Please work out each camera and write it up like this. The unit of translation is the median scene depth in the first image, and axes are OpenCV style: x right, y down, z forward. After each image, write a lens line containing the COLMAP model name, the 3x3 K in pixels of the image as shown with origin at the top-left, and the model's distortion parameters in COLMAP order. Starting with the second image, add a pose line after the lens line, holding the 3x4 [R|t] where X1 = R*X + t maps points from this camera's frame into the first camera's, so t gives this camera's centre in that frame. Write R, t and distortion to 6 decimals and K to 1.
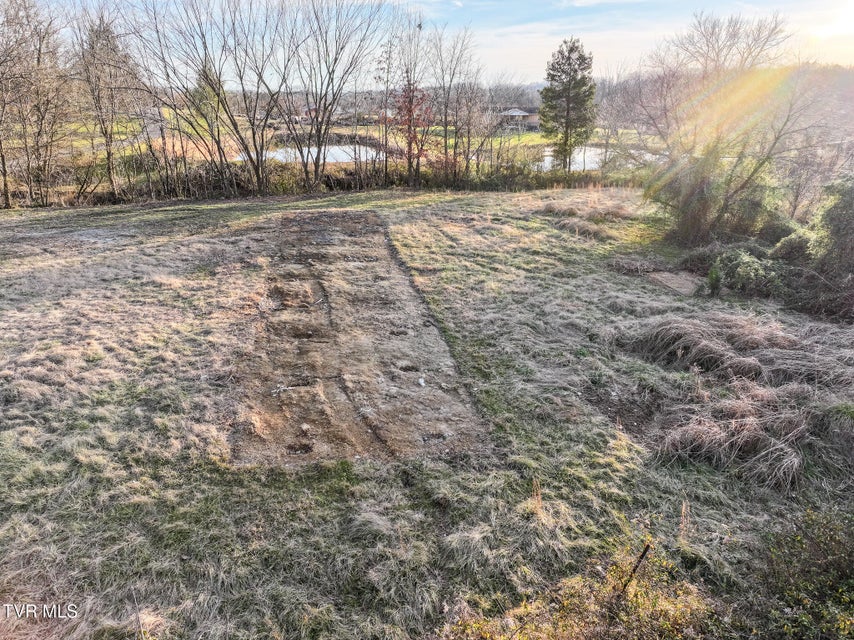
lens RADIAL K [[599.2, 0, 427.0], [0, 599.2, 320.0], [0, 0, 1]] dist [0.008380, -0.003456]
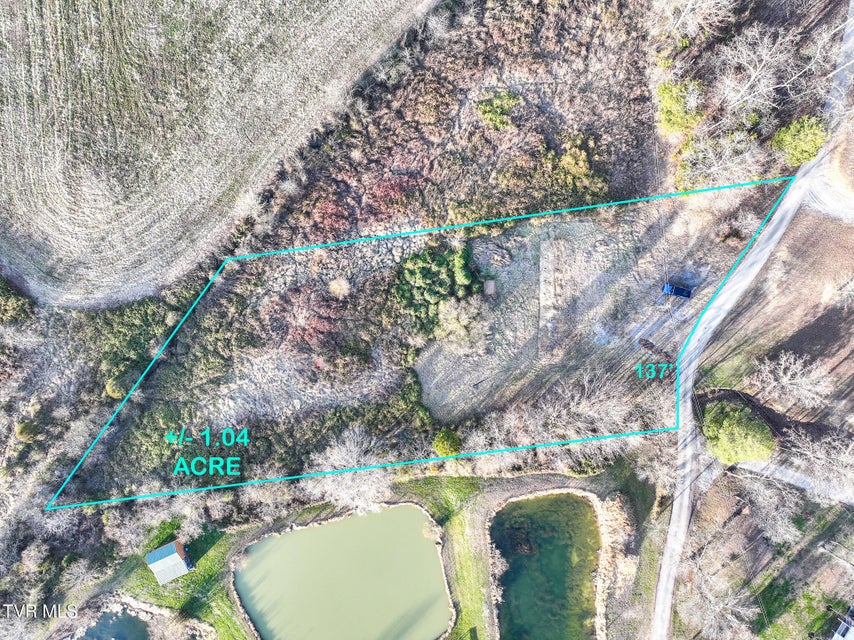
lens RADIAL K [[599.2, 0, 427.0], [0, 599.2, 320.0], [0, 0, 1]] dist [0.008380, -0.003456]
pose [[-0.978771, -0.204933, 0.003256, 1.462874], [0.073282, -0.335075, 0.939337, -8.636751], [-0.191410, 0.919634, 0.342980, -0.807312]]
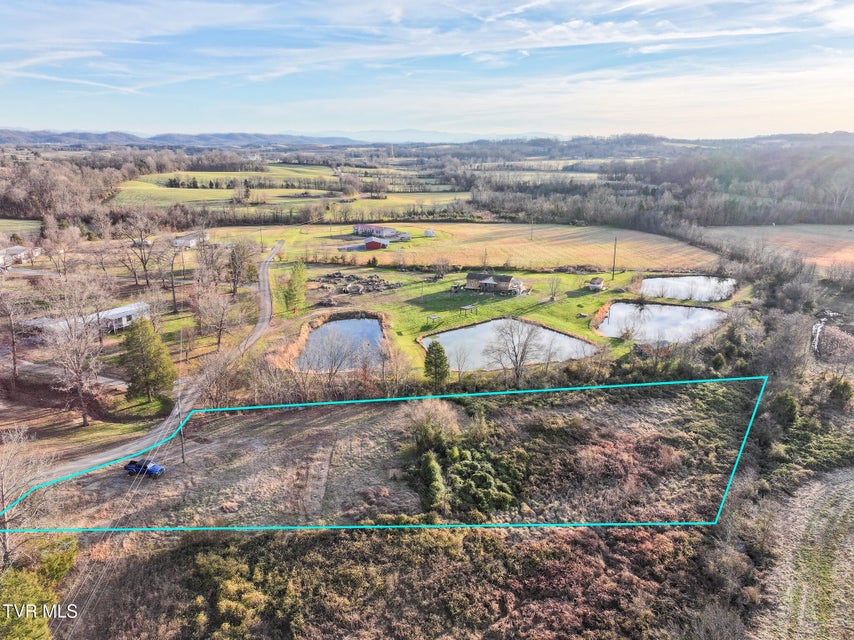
lens RADIAL K [[599.2, 0, 427.0], [0, 599.2, 320.0], [0, 0, 1]] dist [0.008380, -0.003456]
pose [[0.990876, 0.041441, -0.128248, 1.817842], [-0.049316, 0.997048, -0.058850, -1.417196], [0.125431, 0.064637, 0.989995, -5.020497]]
